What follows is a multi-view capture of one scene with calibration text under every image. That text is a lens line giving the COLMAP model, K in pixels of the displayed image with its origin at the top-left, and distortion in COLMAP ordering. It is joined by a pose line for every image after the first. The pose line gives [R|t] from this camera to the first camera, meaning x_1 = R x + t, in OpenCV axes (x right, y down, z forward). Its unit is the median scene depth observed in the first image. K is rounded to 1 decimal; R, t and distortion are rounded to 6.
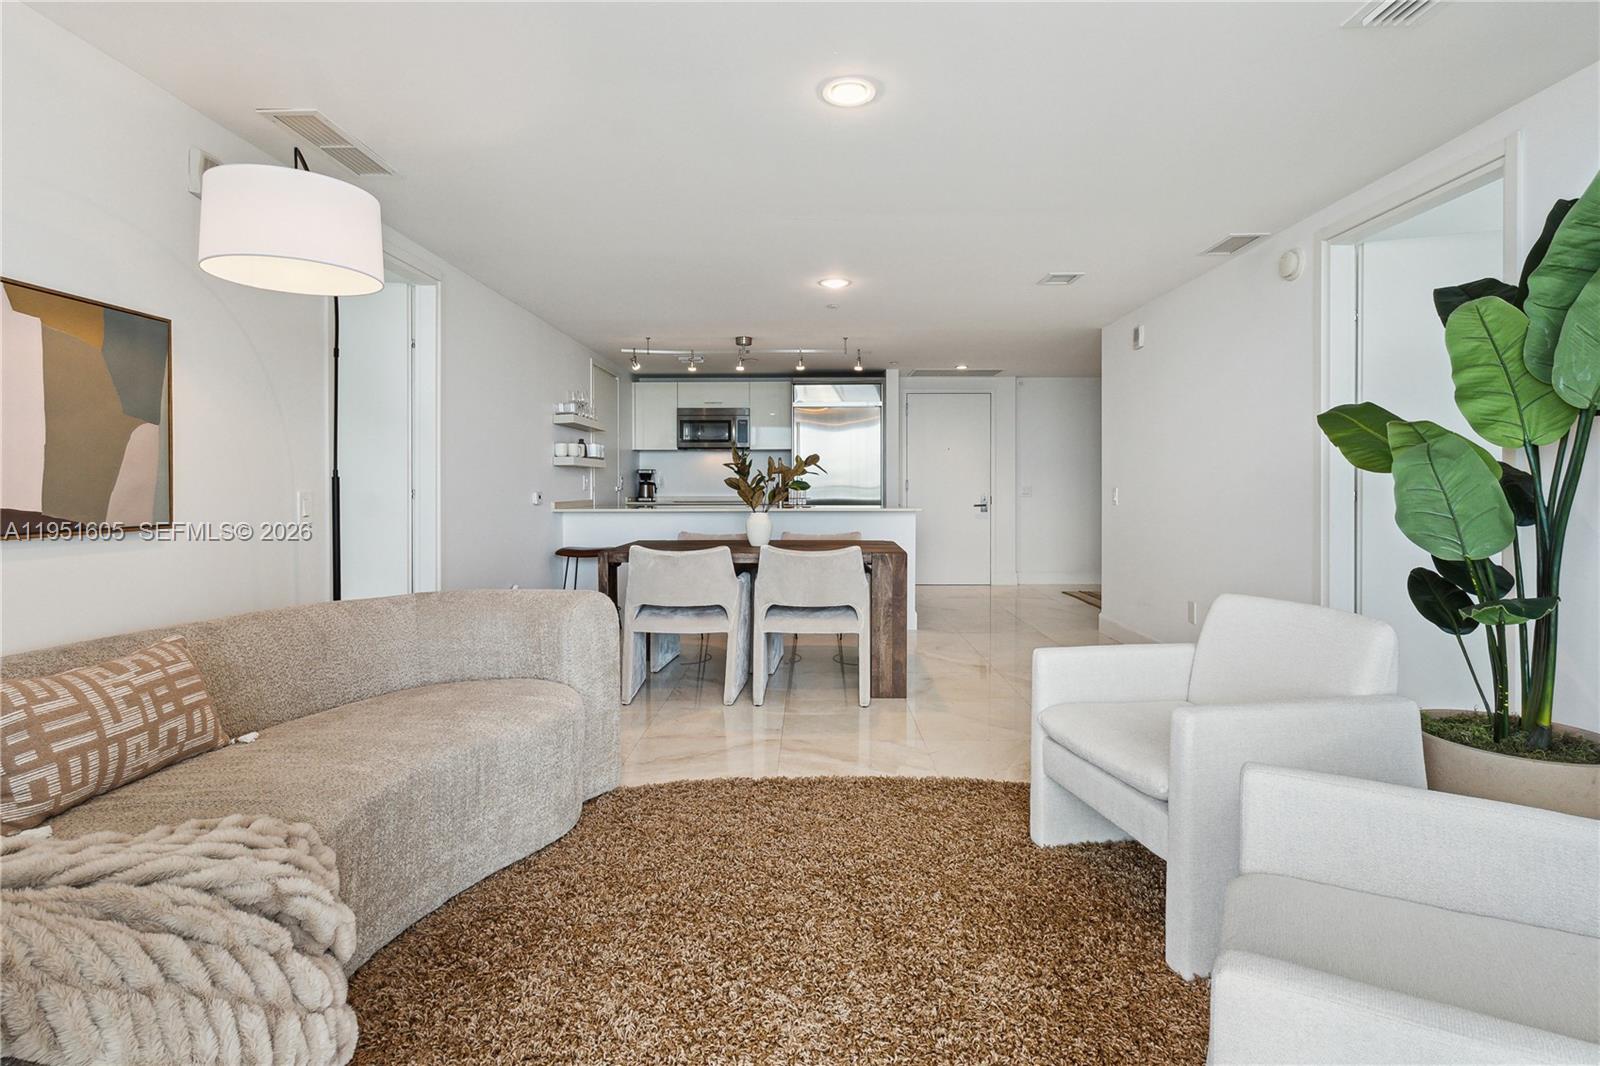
lens RADIAL K [[779.7, 0, 792.2], [0, 779.7, 488.4], [0, 0, 1]] dist [-0.002841, -0.000133]
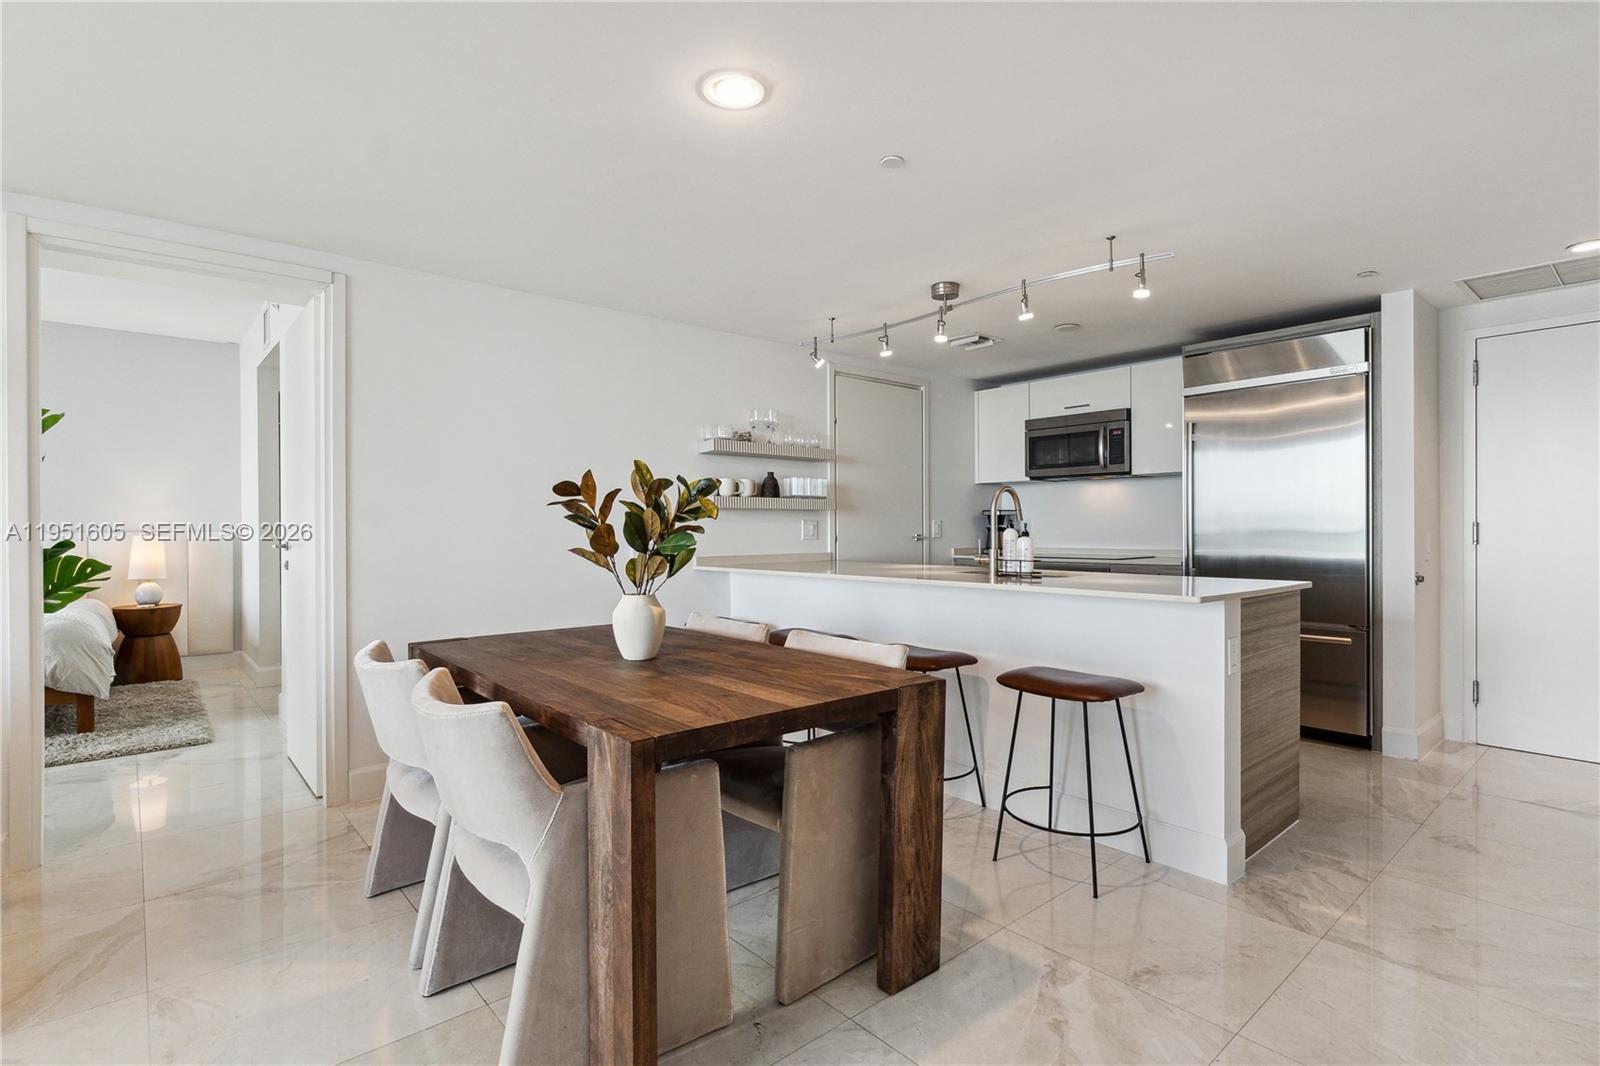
lens RADIAL K [[779.7, 0, 800.9], [0, 779.7, 529.5], [0, 0, 1]] dist [-0.002841, -0.000133]
pose [[0.678206, 0.001340, -0.734871, 0.220235], [0.001611, 0.999993, 0.003310, -0.009522], [0.734870, -0.003429, 0.678199, 0.391810]]
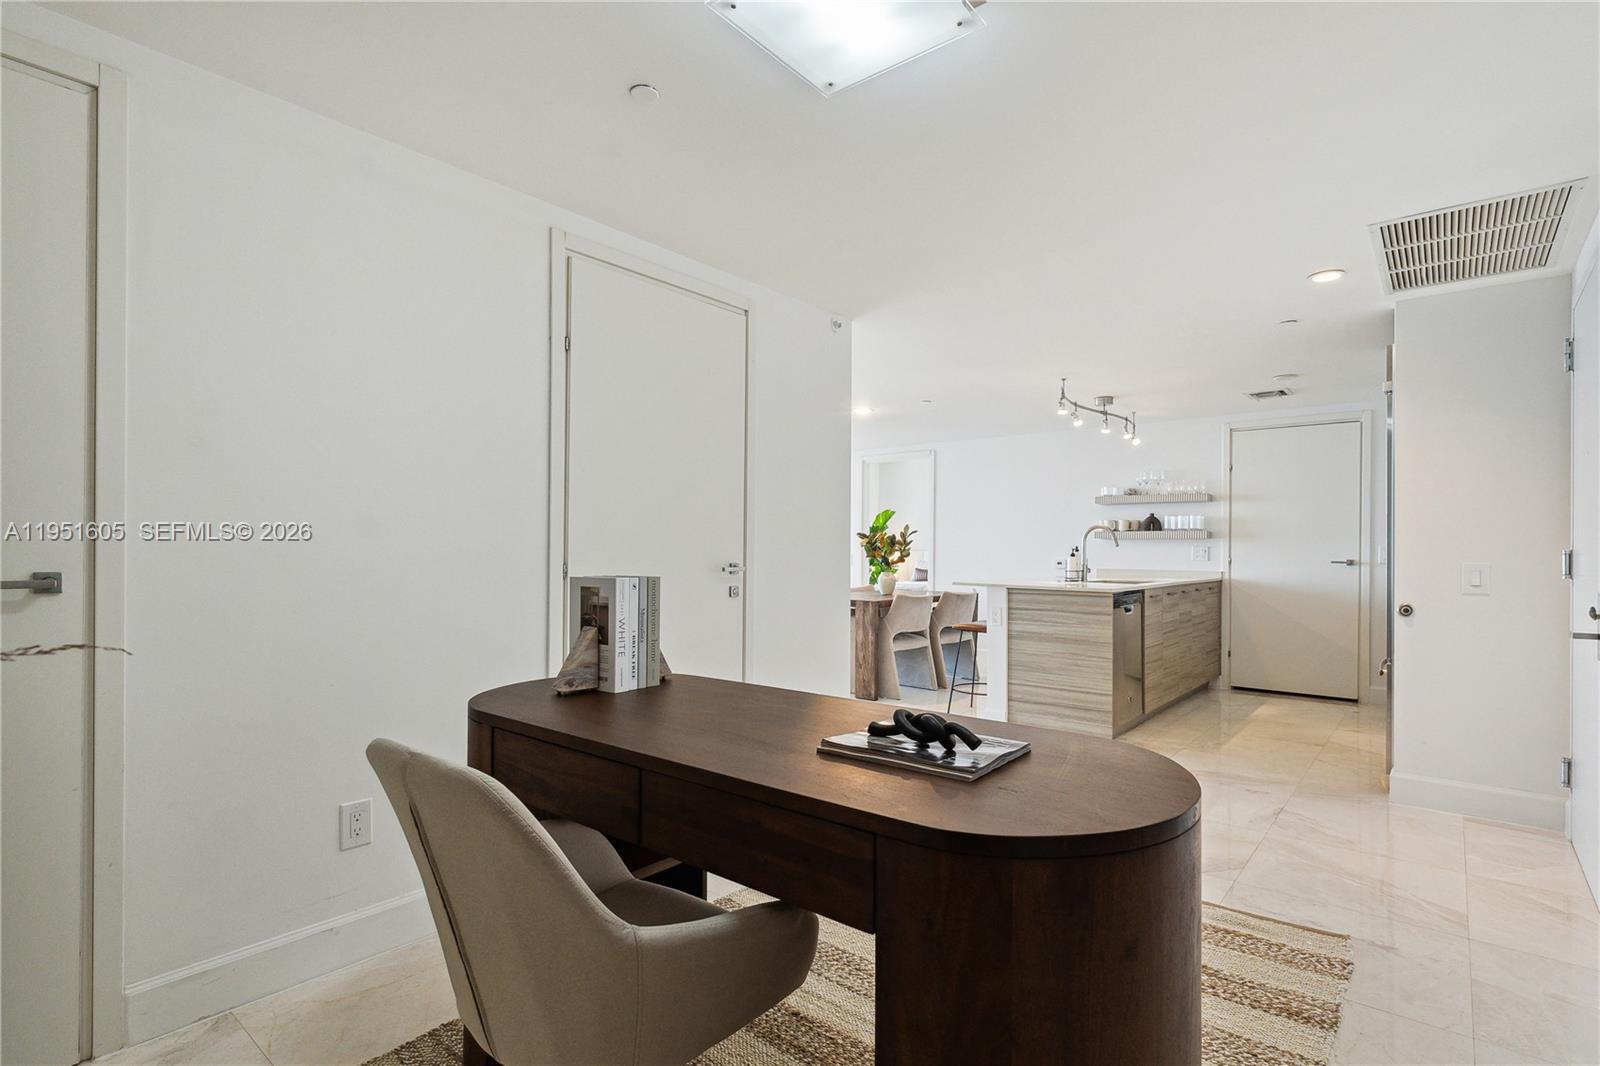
lens RADIAL K [[779.7, 0, 800.8], [0, 779.7, 540.0], [0, 0, 1]] dist [-0.002841, -0.000133]
pose [[-0.613751, -0.008918, -0.789450, 0.673109], [-0.007338, 0.999957, -0.005591, -0.013547], [0.789466, 0.002361, -0.613790, 0.968853]]
